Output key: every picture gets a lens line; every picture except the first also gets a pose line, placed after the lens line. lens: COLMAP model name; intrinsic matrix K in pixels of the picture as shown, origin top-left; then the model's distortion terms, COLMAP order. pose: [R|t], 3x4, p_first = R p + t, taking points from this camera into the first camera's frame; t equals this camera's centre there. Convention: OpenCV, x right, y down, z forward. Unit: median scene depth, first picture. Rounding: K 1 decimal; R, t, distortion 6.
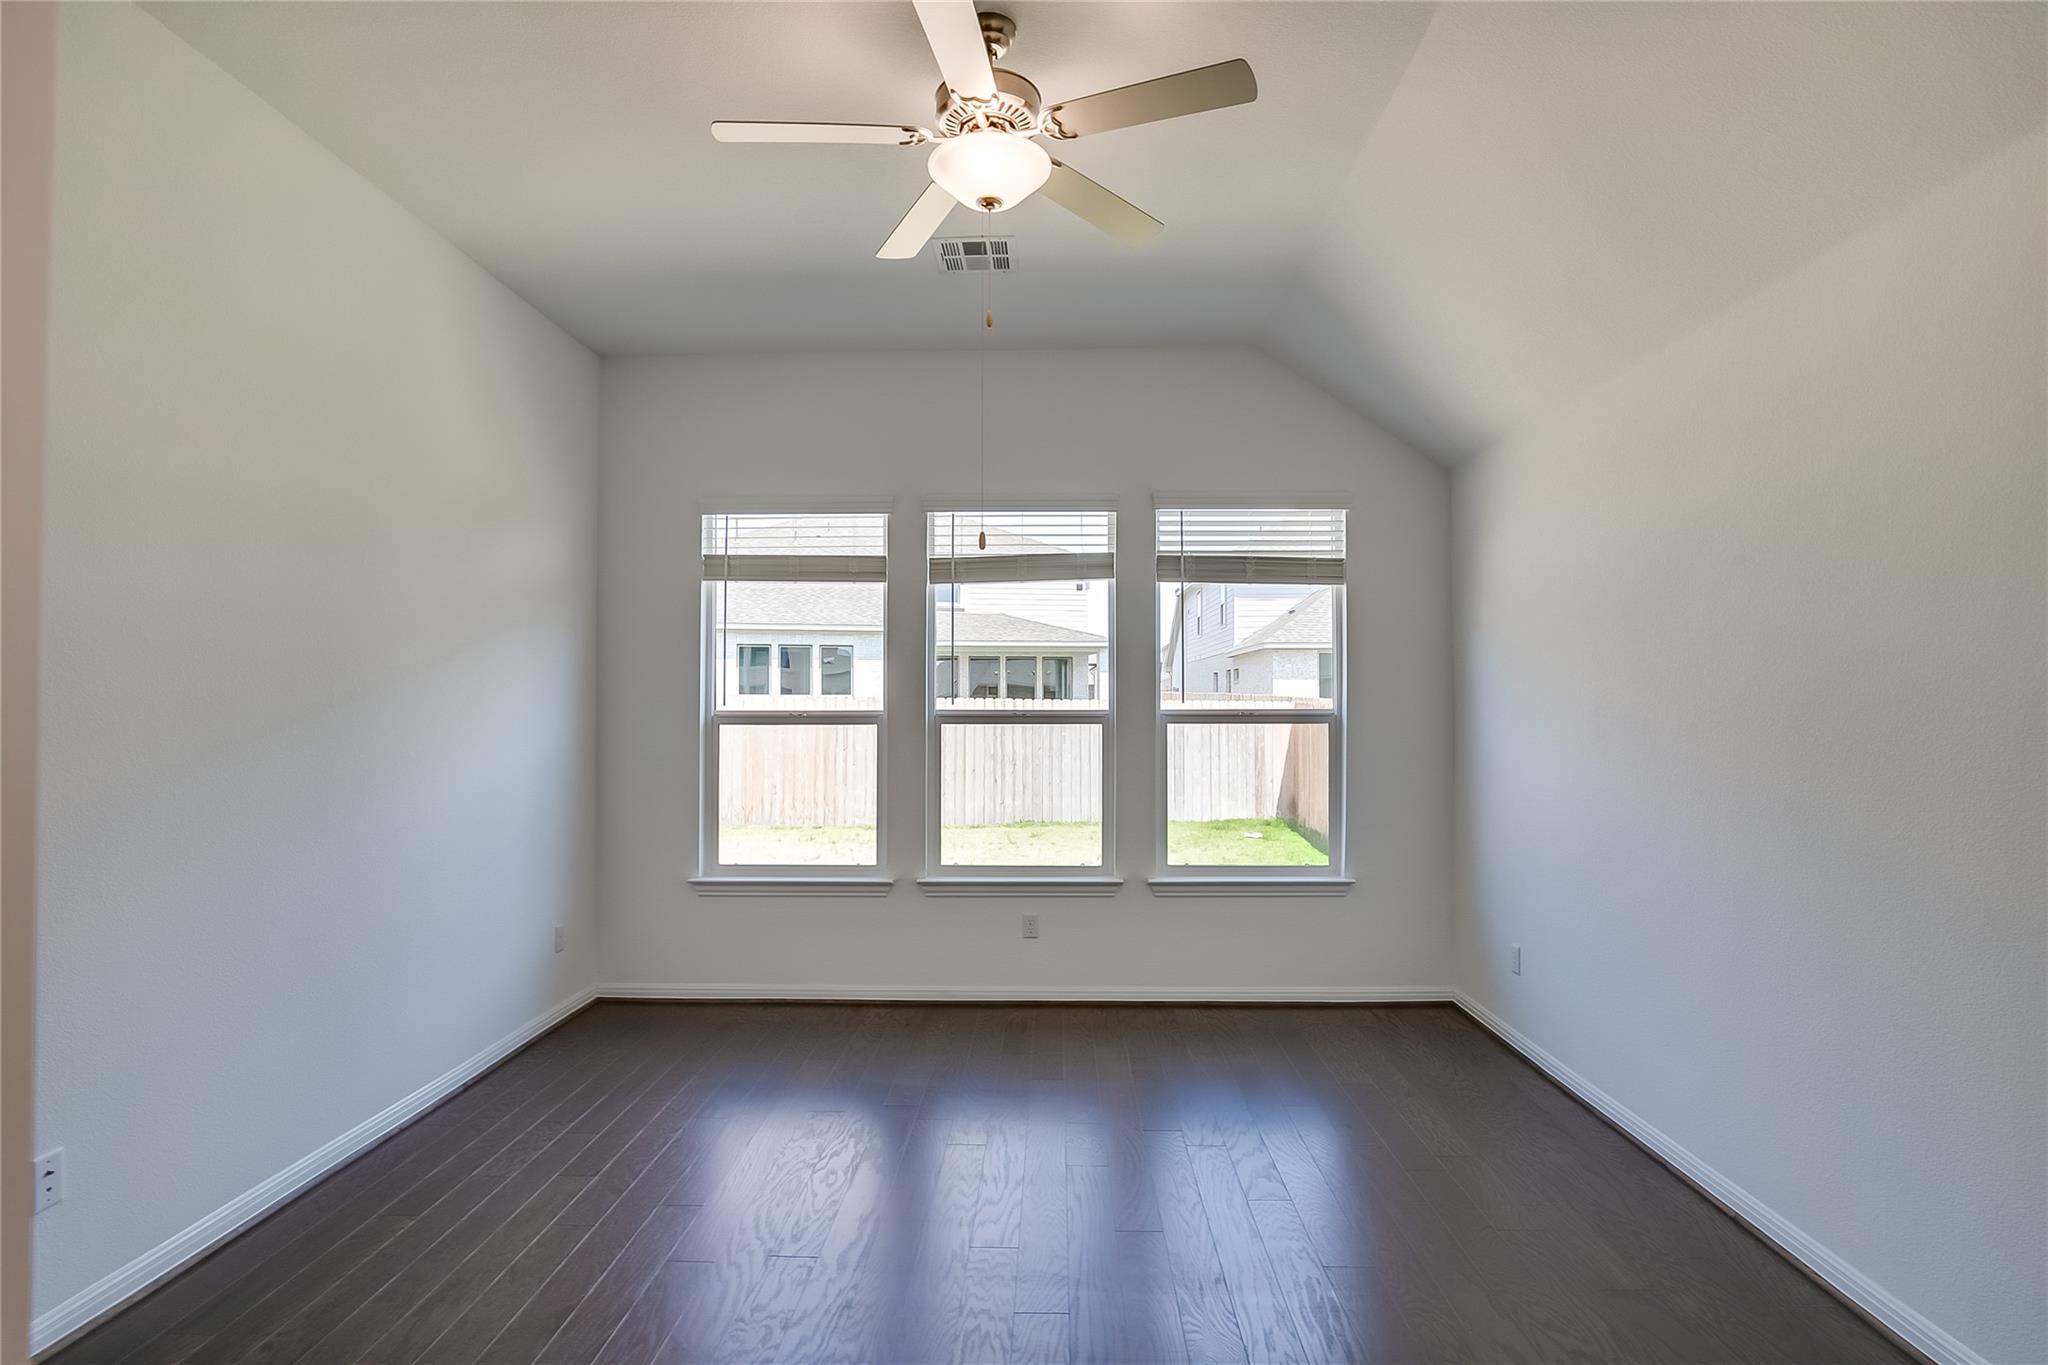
lens RADIAL K [[1570.0, 0, 1030.8], [0, 1570.0, 666.7], [0, 0, 1]] dist [-0.008206, -0.000497]
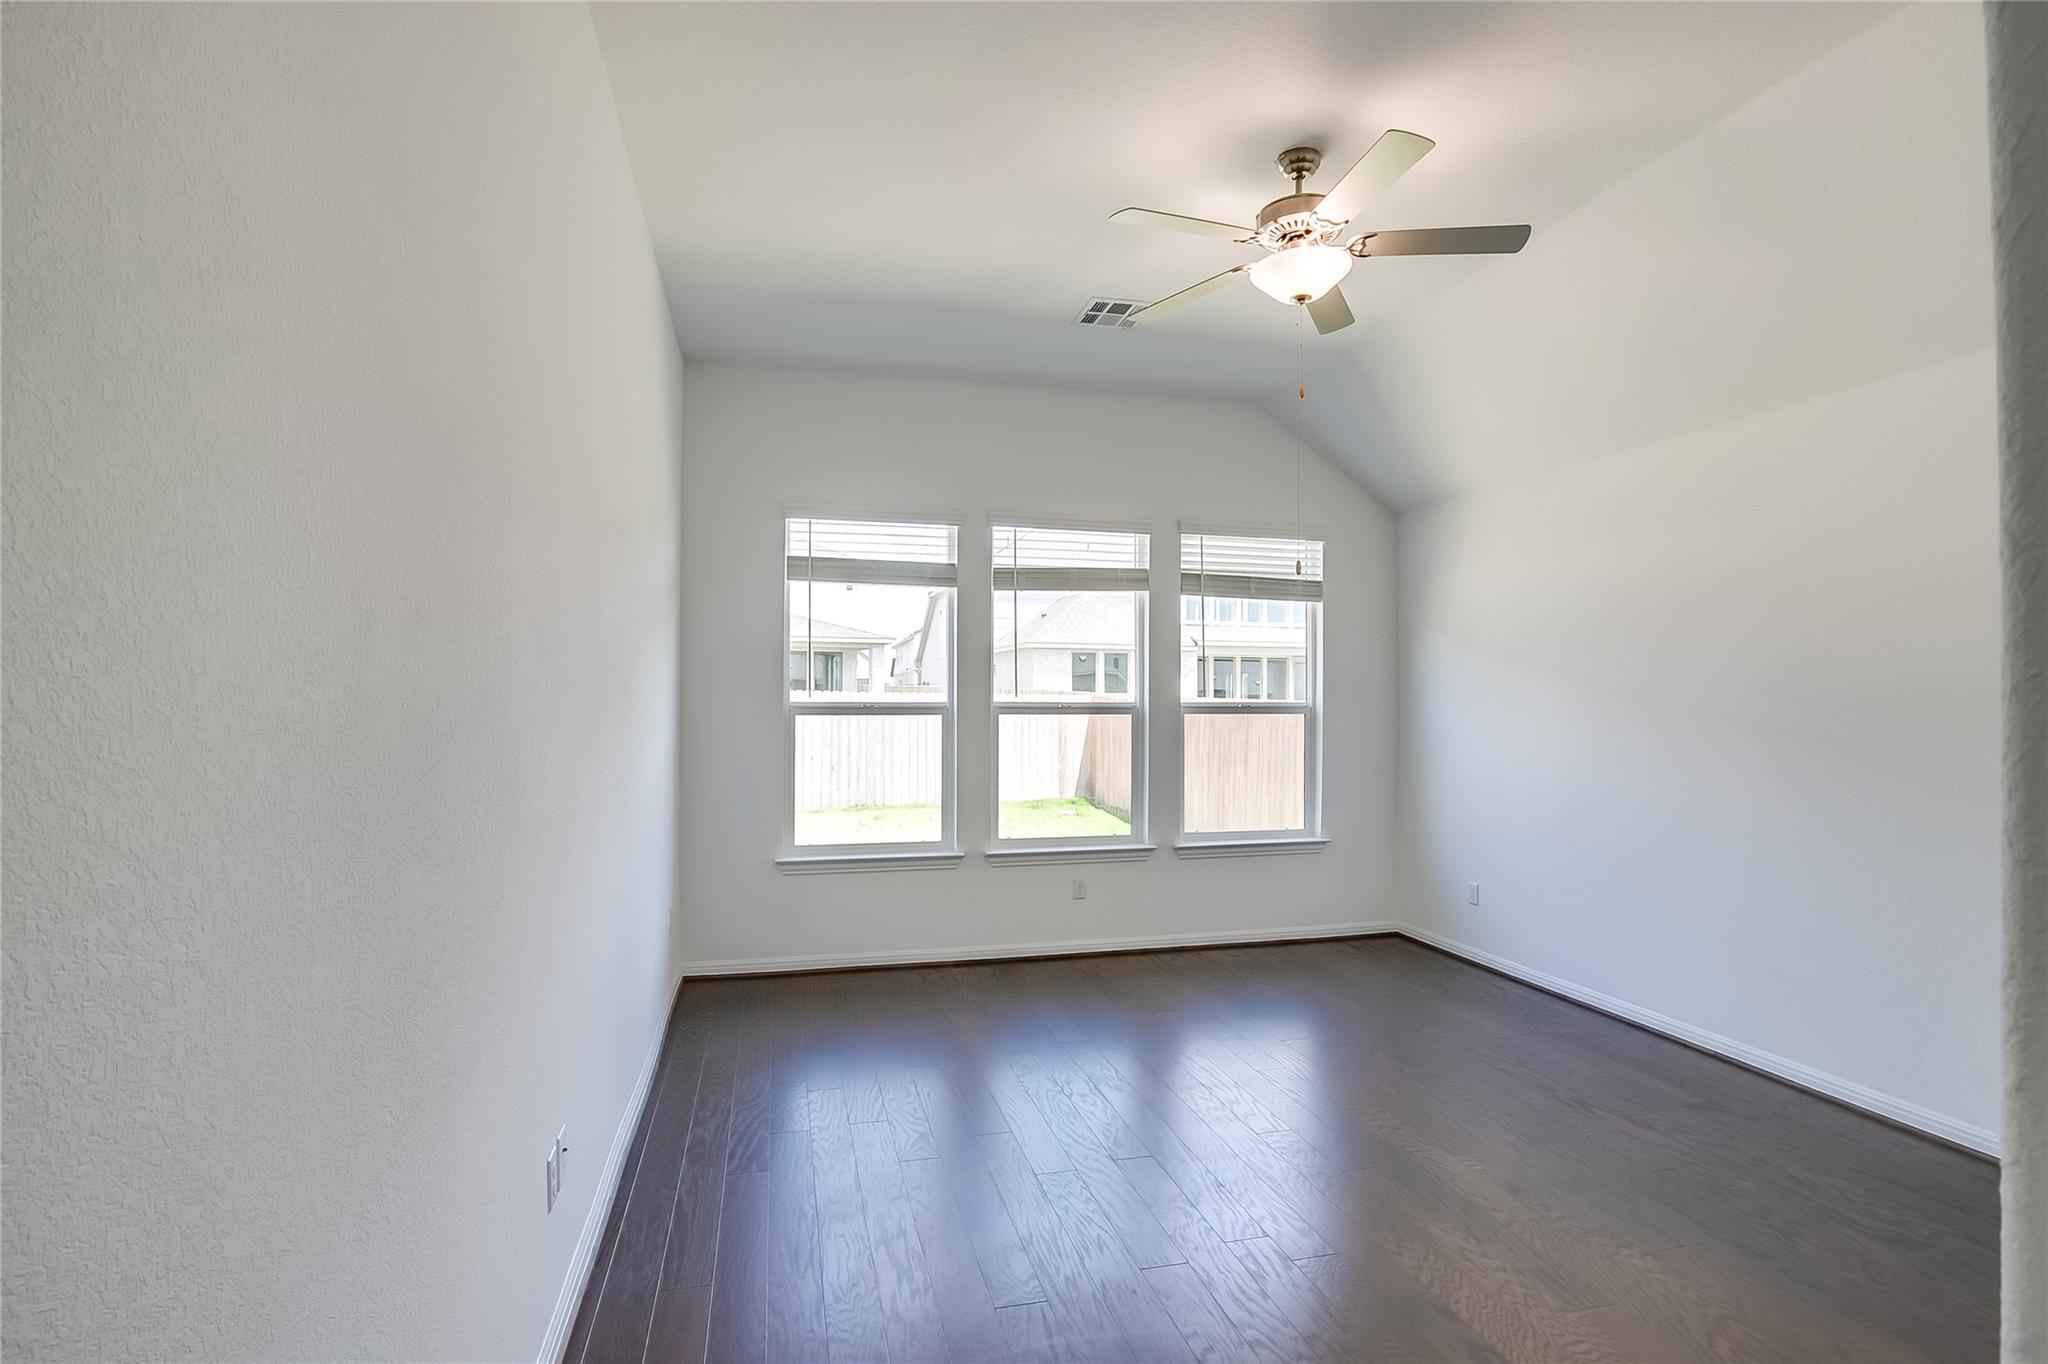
lens RADIAL K [[1440.0, 0, 1089.6], [0, 1440.0, 686.5], [0, 0, 1]] dist [-0.005127, -0.000318]
pose [[0.924588, 0.007743, 0.380890, -0.391831], [-0.013503, 0.999831, 0.012455, 0.002659], [-0.380729, -0.016659, 0.924537, 0.016833]]
